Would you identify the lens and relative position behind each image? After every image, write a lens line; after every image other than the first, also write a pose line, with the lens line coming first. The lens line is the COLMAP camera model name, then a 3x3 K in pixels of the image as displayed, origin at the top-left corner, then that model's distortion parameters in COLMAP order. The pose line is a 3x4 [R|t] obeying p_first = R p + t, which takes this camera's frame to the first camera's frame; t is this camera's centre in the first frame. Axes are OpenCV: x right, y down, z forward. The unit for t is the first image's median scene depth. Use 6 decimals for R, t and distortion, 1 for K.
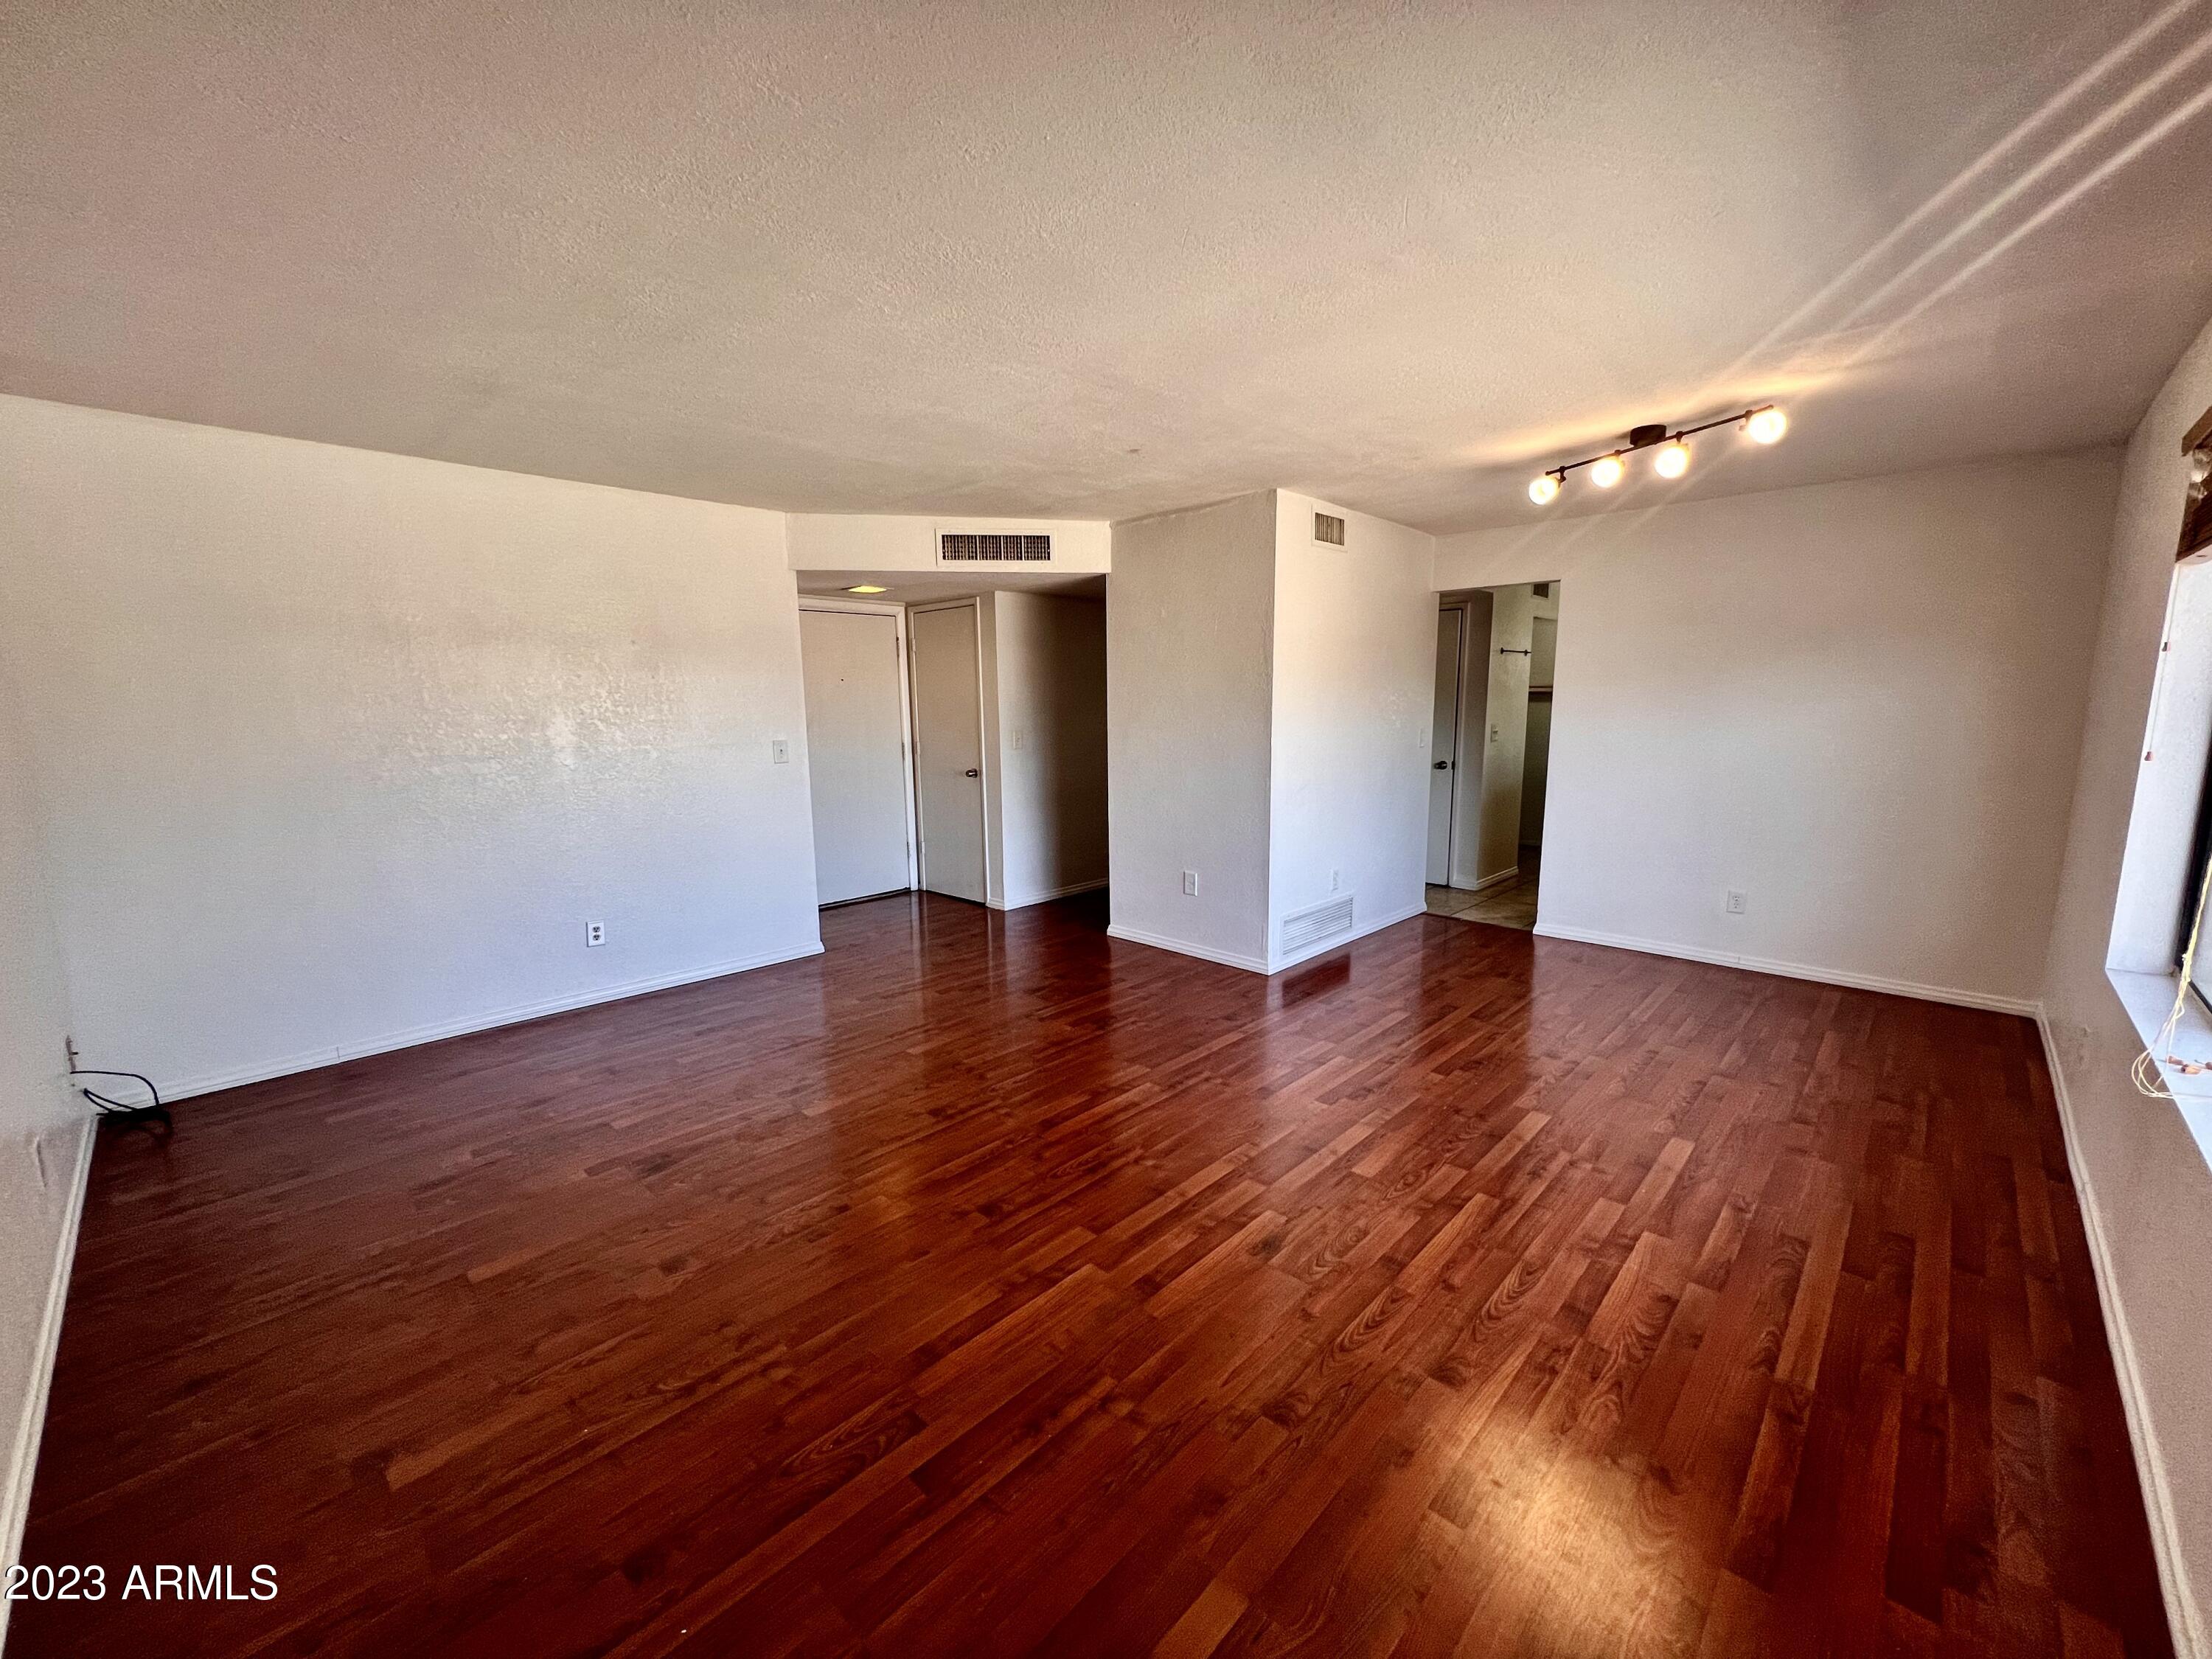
lens RADIAL K [[890.8, 0, 1106.0], [0, 890.8, 829.5], [0, 0, 1]] dist [-0.007636, 0.000325]
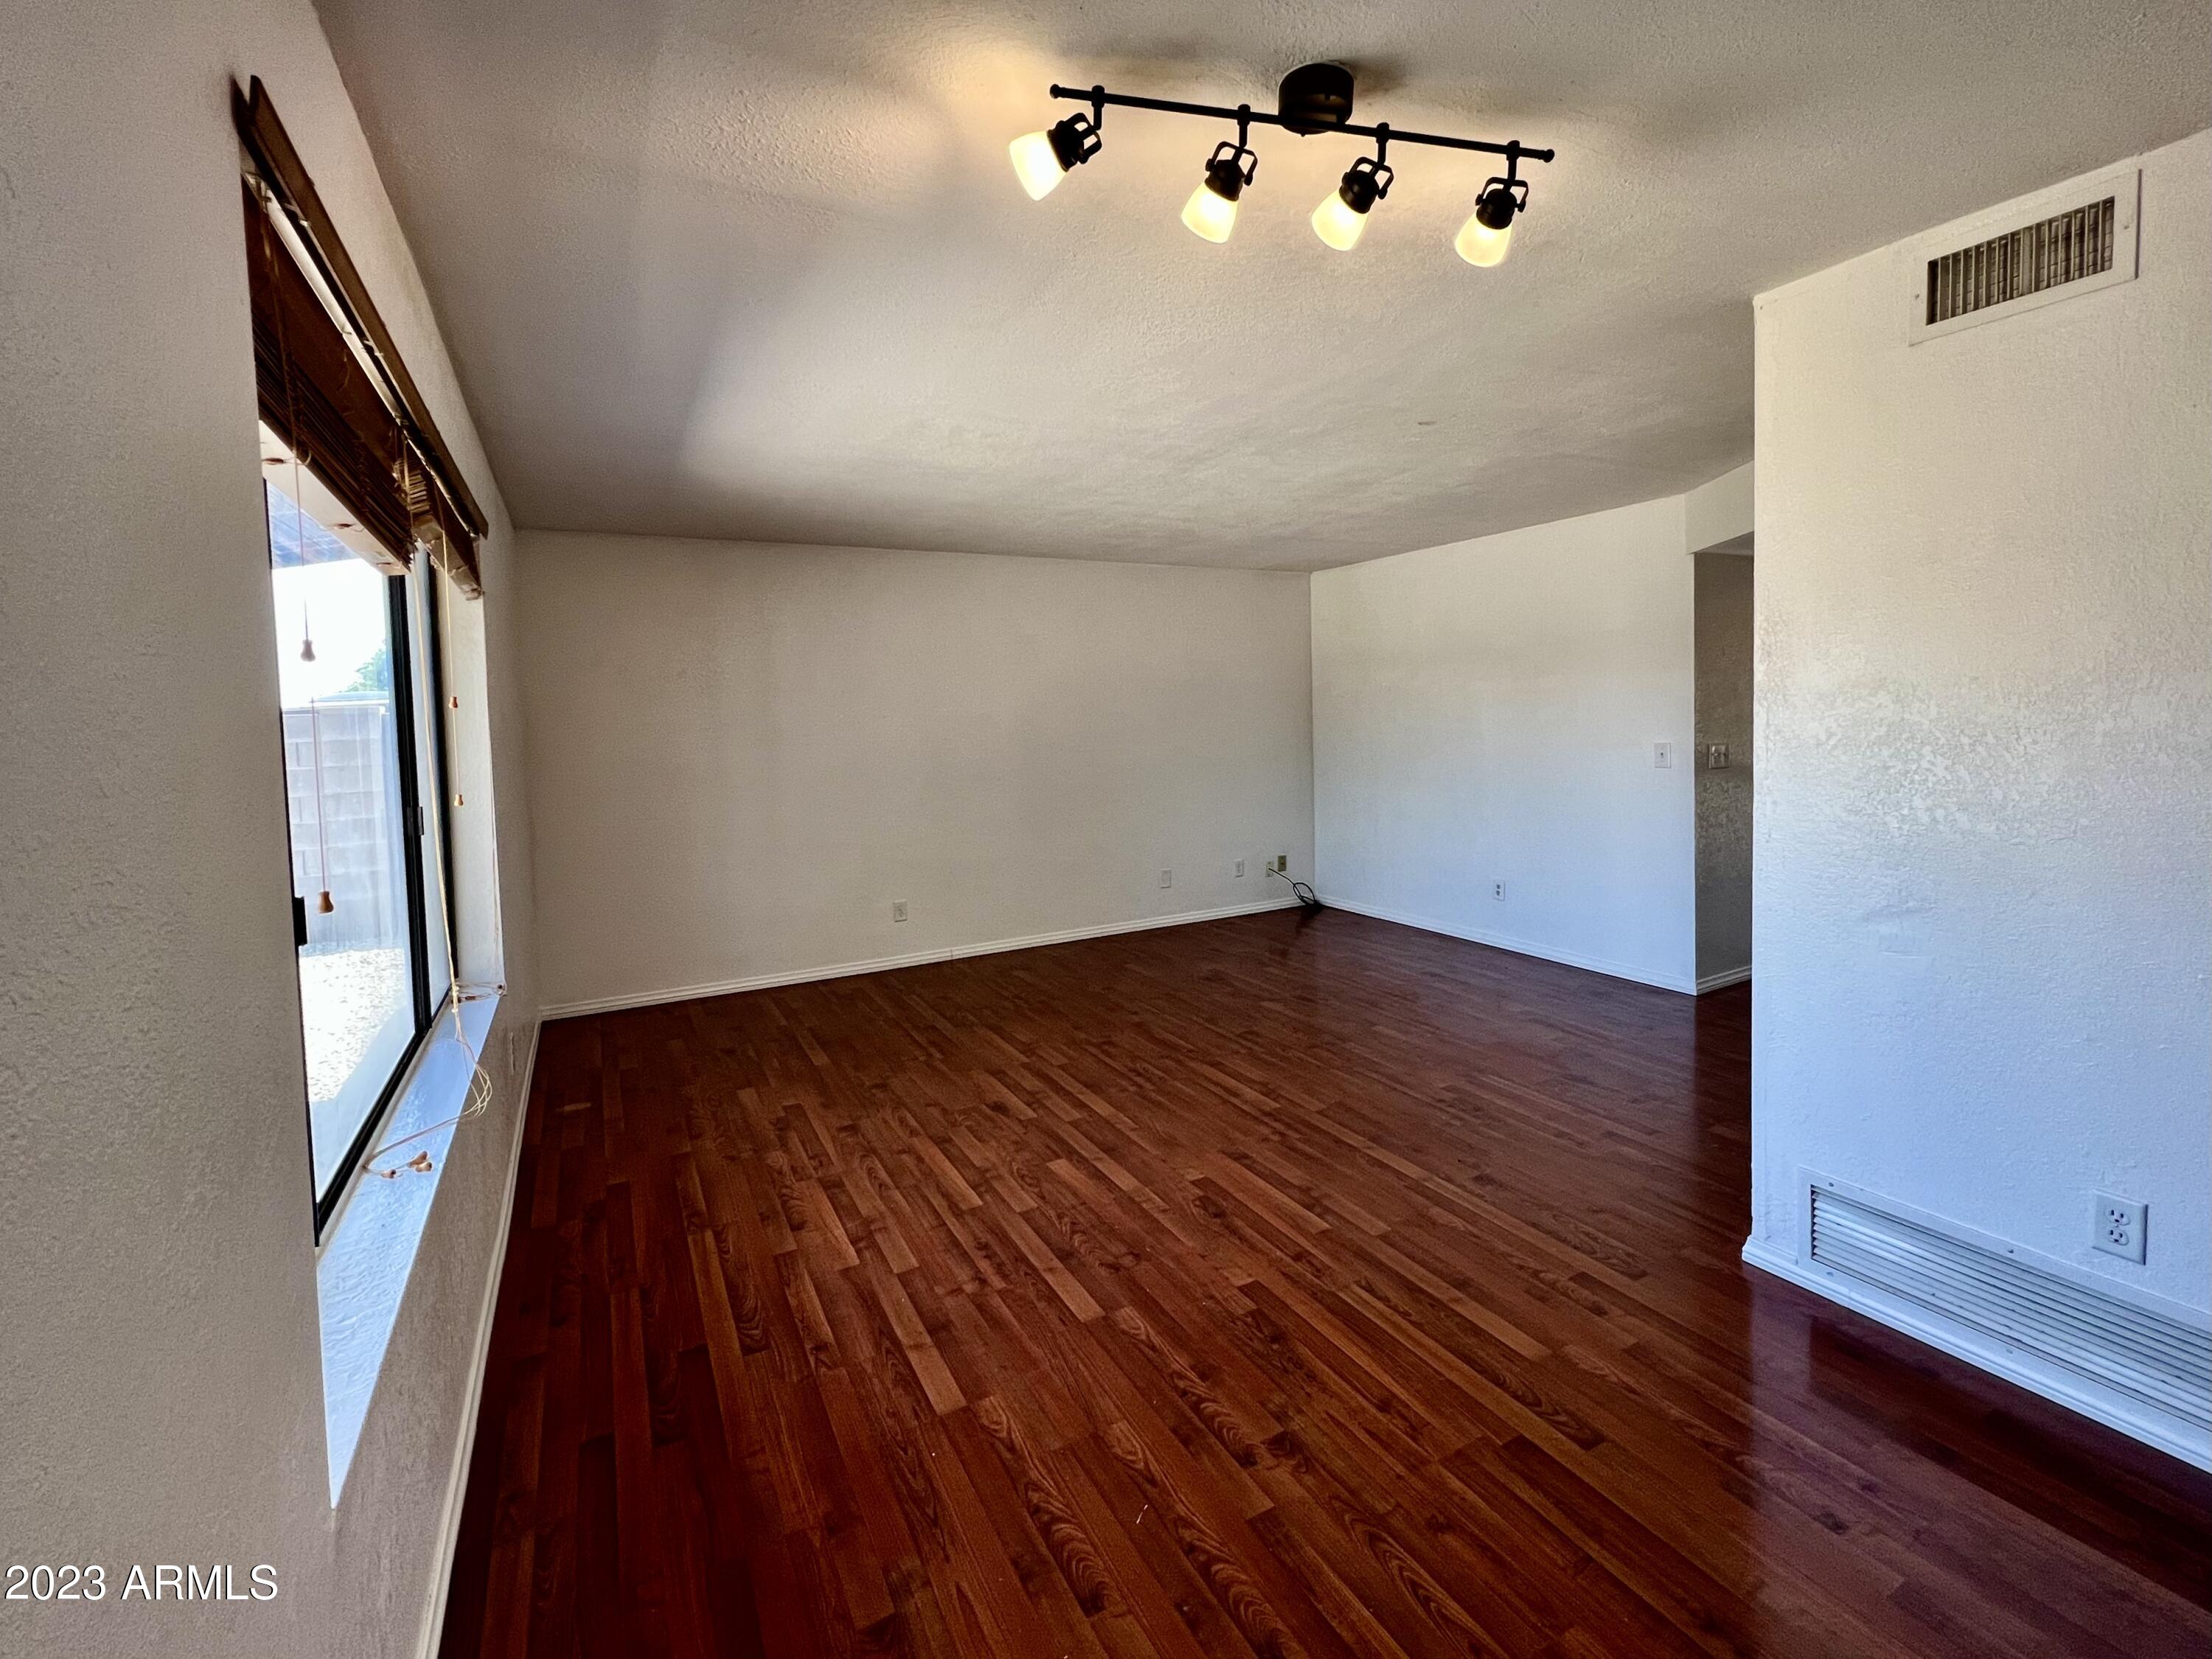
lens RADIAL K [[890.8, 0, 1106.0], [0, 890.8, 829.5], [0, 0, 1]] dist [-0.007636, 0.000325]
pose [[-0.281443, 0.143295, -0.948819, 1.338130], [-0.109918, 0.977464, 0.180226, -0.233517], [0.953262, 0.155016, -0.259349, 1.367784]]
